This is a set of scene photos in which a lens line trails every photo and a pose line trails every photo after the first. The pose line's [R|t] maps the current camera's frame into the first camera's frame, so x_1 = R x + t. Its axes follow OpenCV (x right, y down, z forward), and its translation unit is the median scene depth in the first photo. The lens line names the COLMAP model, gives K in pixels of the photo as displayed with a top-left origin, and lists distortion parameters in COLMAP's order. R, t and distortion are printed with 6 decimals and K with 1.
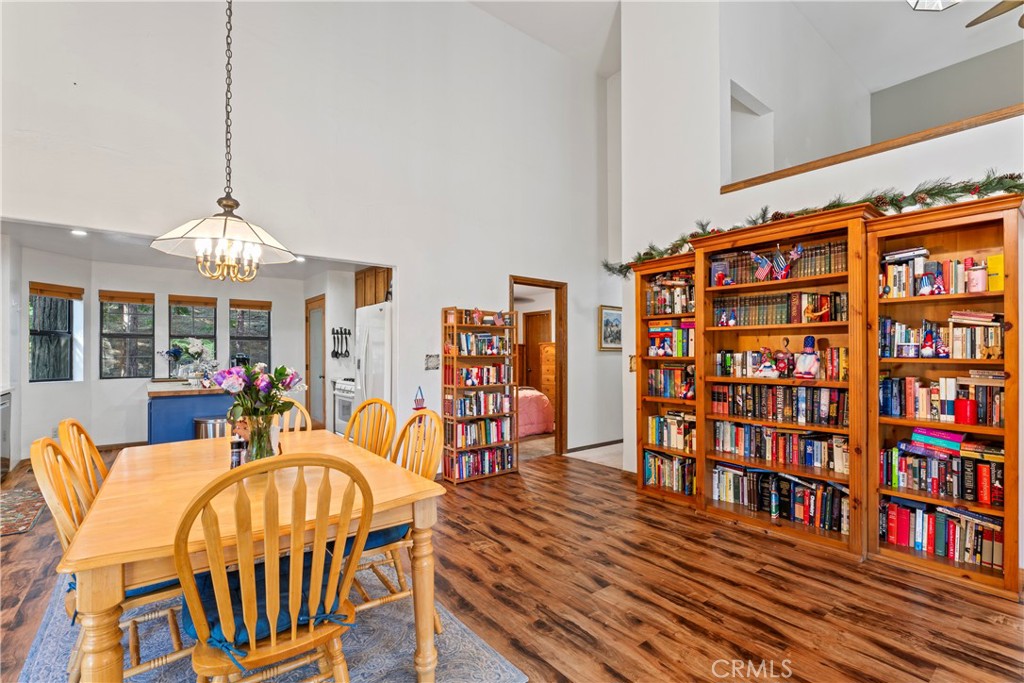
lens RADIAL K [[462.0, 0, 505.3], [0, 462.0, 347.7], [0, 0, 1]] dist [-0.003457, -0.000315]
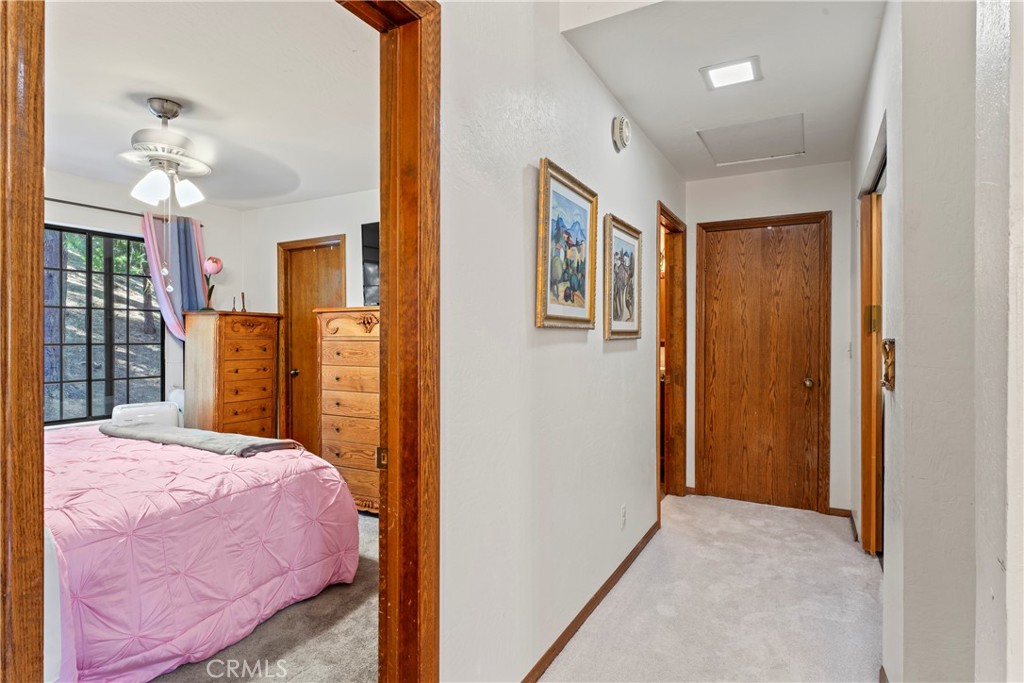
lens RADIAL K [[549.4, 0, 510.9], [0, 549.4, 336.4], [0, 0, 1]] dist [0.003531, 0.000267]
pose [[0.919340, 0.001382, 0.393462, 0.050940], [-0.007188, 0.999886, 0.013283, 0.006710], [-0.393399, -0.015040, 0.919245, 0.602578]]
